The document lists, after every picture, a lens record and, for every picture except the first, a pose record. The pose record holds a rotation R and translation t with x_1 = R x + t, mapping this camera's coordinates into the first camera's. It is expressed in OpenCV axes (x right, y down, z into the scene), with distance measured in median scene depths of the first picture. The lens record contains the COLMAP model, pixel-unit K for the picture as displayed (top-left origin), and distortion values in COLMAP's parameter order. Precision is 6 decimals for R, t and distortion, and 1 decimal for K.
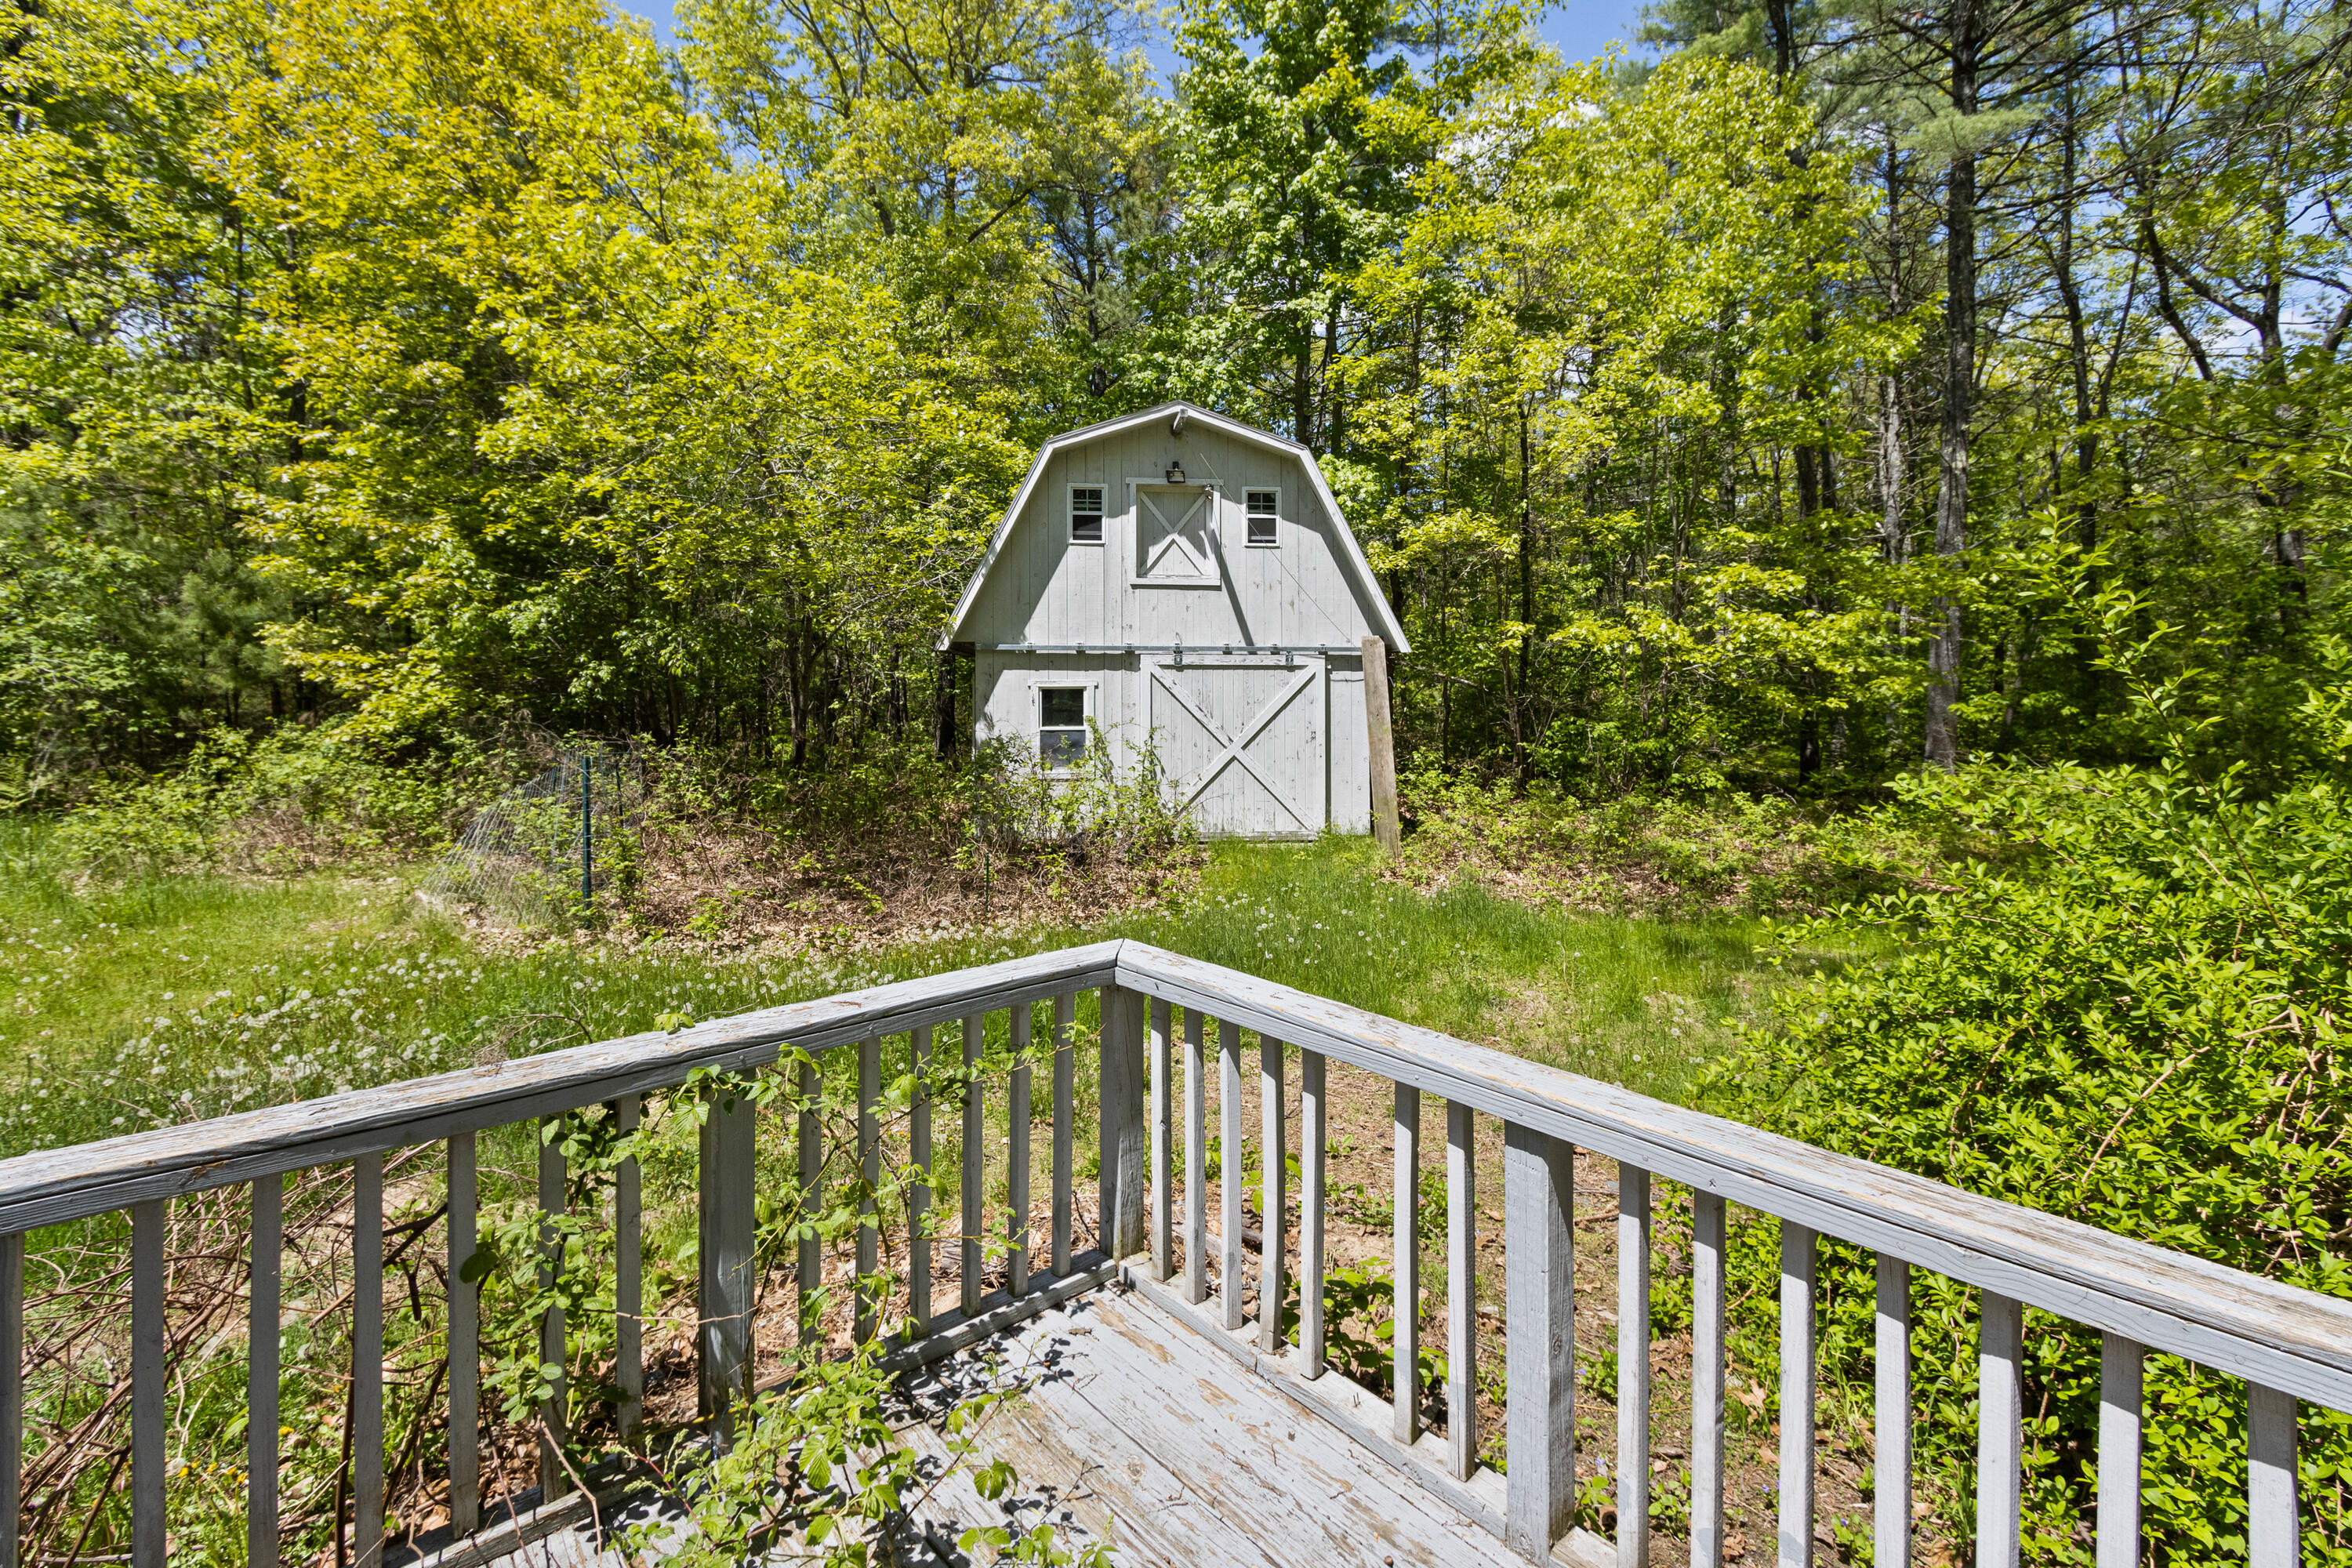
lens RADIAL K [[1105.1, 0, 1181.3], [0, 1105.1, 686.2], [0, 0, 1]] dist [0.008865, -0.003066]
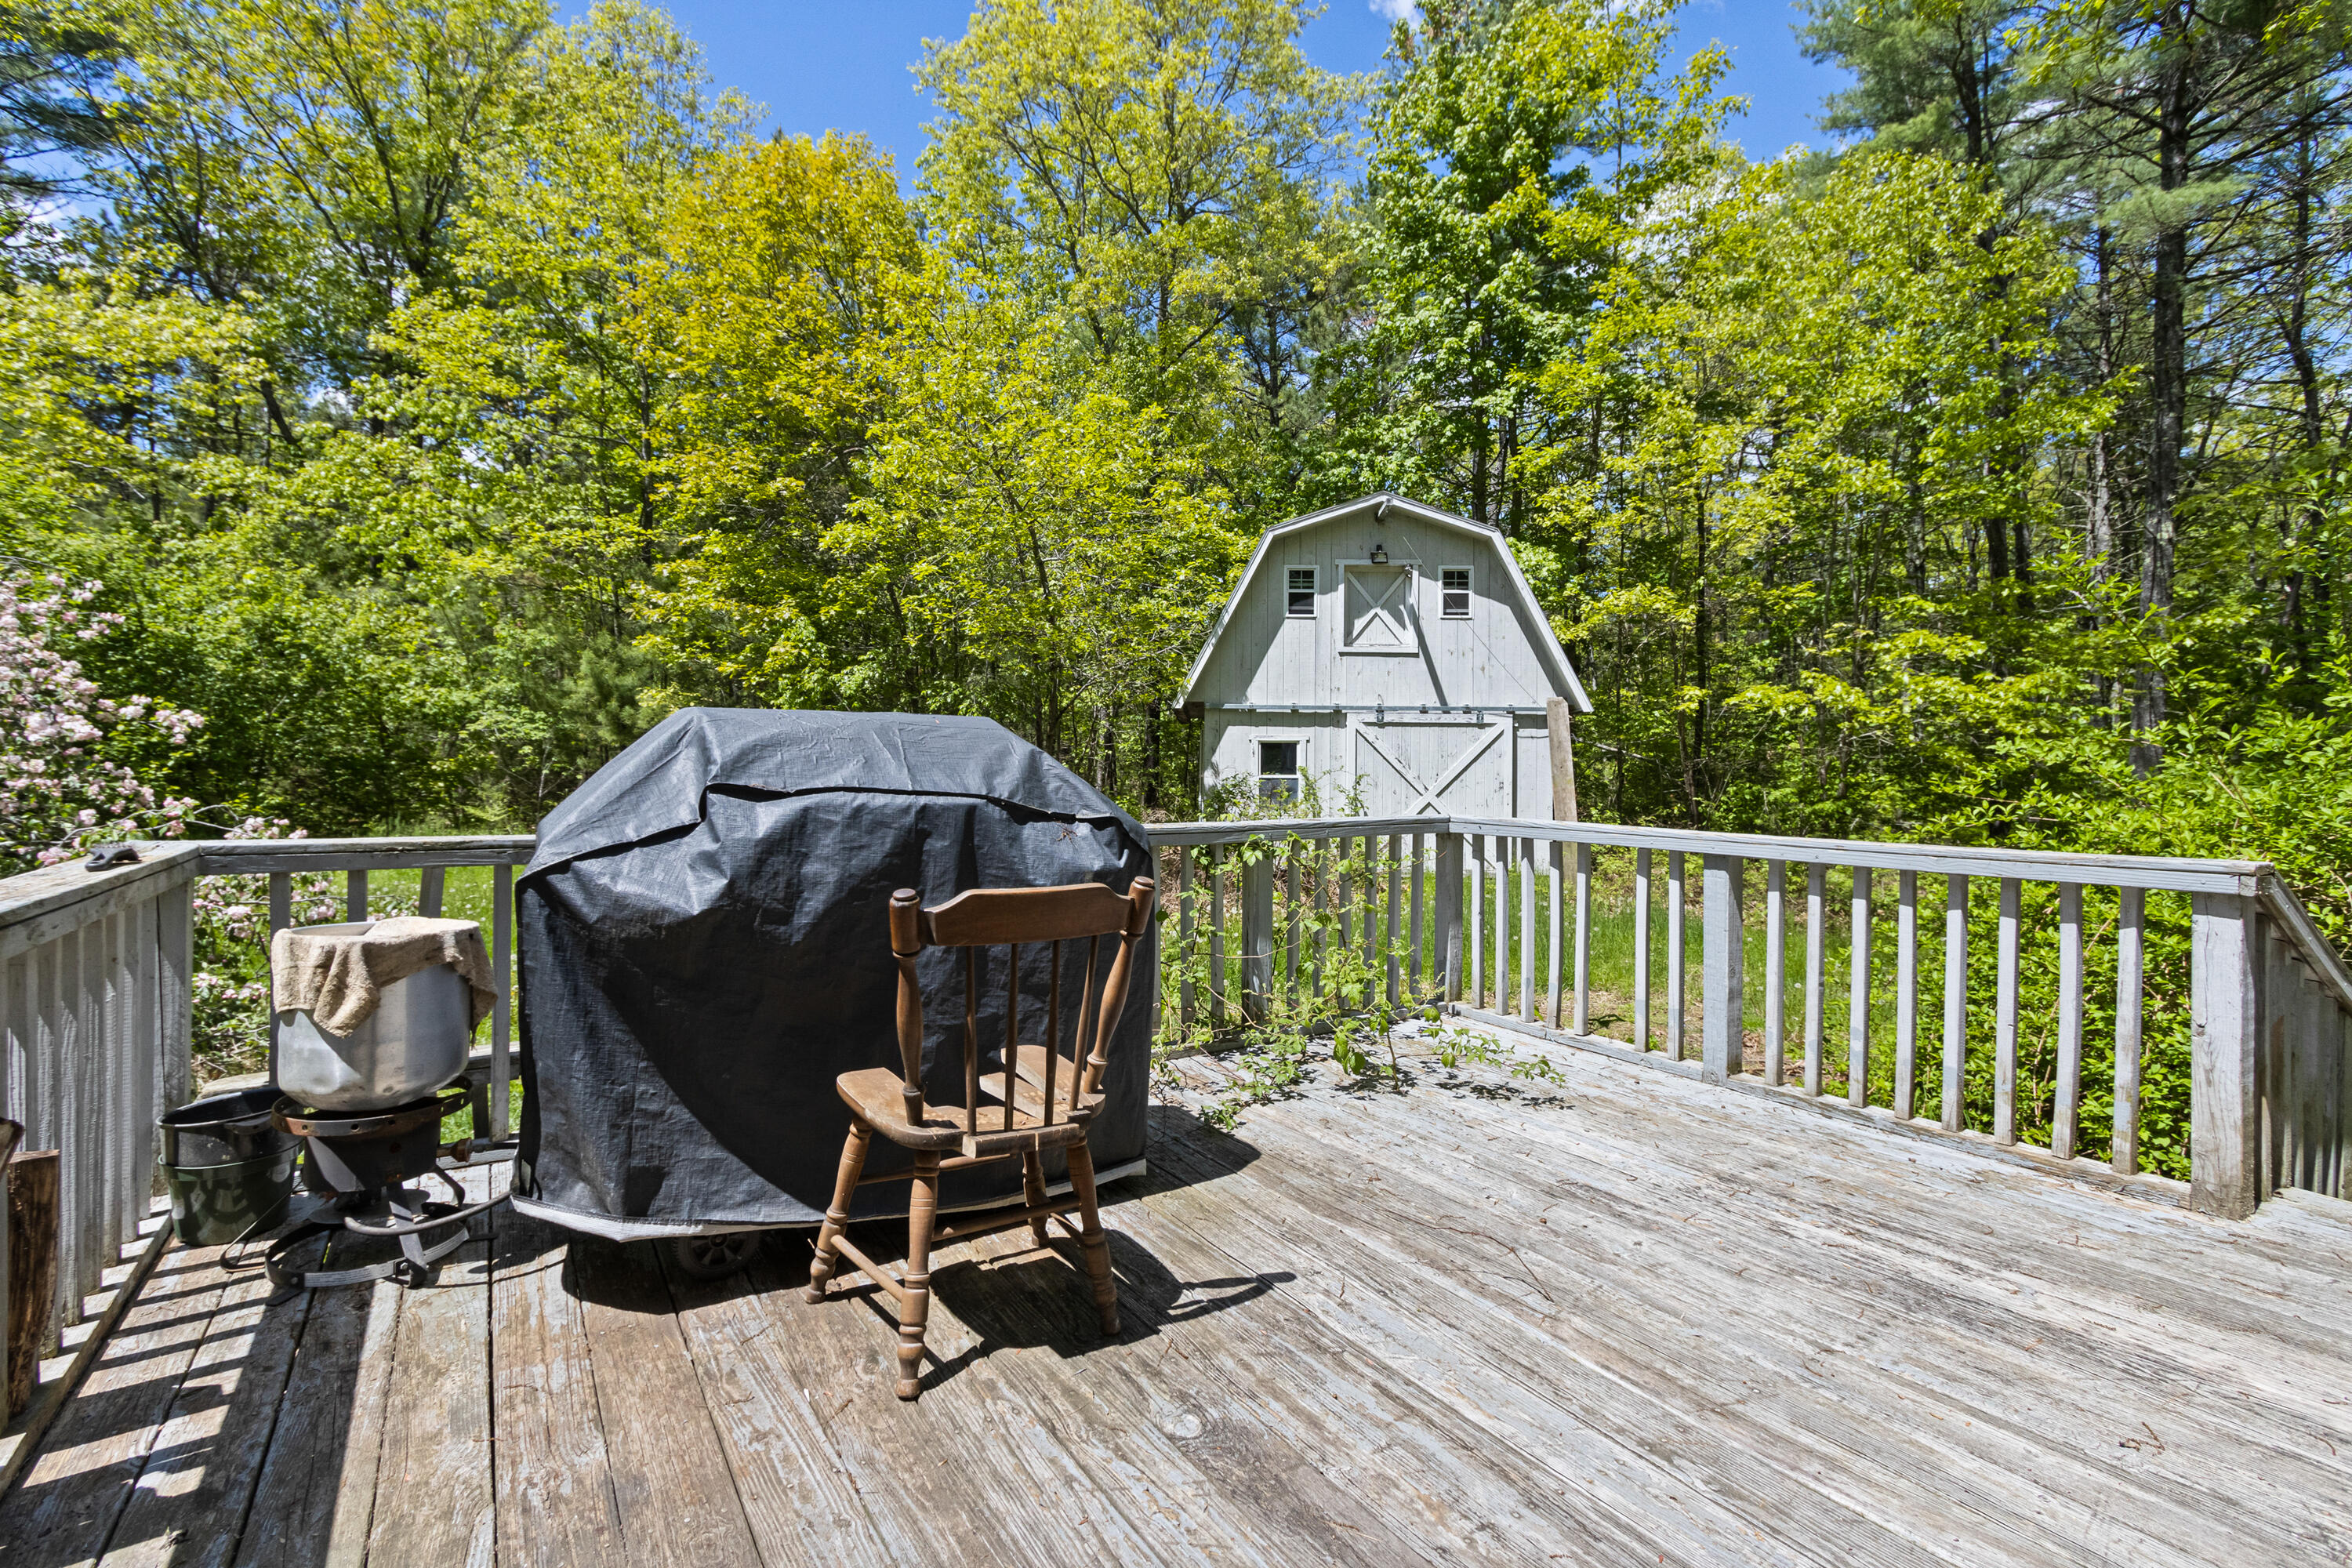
lens RADIAL K [[1105.1, 0, 1162.3], [0, 1105.1, 779.5], [0, 0, 1]] dist [0.008865, -0.003066]
pose [[0.989110, 0.010165, -0.146828, -0.048375], [-0.010866, 0.999933, -0.003976, 0.039895], [0.146778, 0.005528, 0.989154, -0.140328]]
